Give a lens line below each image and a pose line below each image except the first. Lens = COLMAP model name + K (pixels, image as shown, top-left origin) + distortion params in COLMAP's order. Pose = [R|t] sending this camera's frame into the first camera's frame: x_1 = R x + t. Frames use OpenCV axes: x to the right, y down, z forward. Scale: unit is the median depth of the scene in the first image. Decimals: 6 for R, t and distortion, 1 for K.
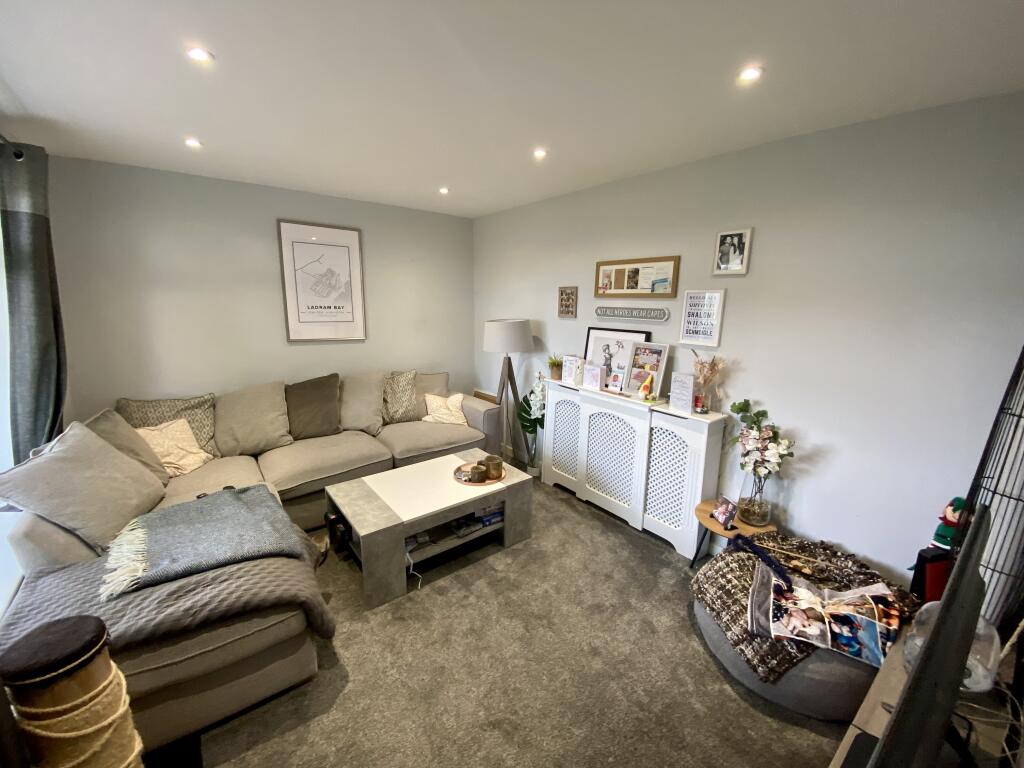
lens RADIAL K [[414.5, 0, 512.0], [0, 414.5, 384.0], [0, 0, 1]] dist [0.000328, -0.011940]
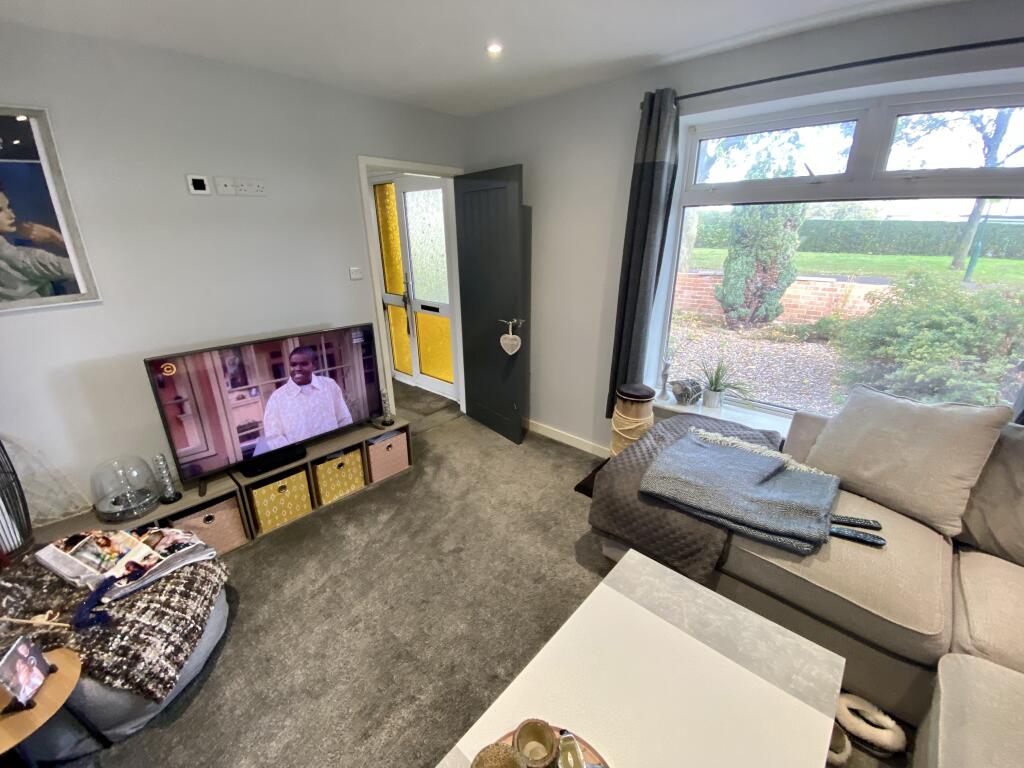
lens RADIAL K [[414.5, 0, 512.0], [0, 414.5, 384.0], [0, 0, 1]] dist [0.000328, -0.011940]
pose [[-0.982636, 0.052399, -0.177992, -0.014177], [-0.047627, 0.855921, 0.514909, -0.314356], [0.179328, 0.514445, -0.838563, 1.521742]]
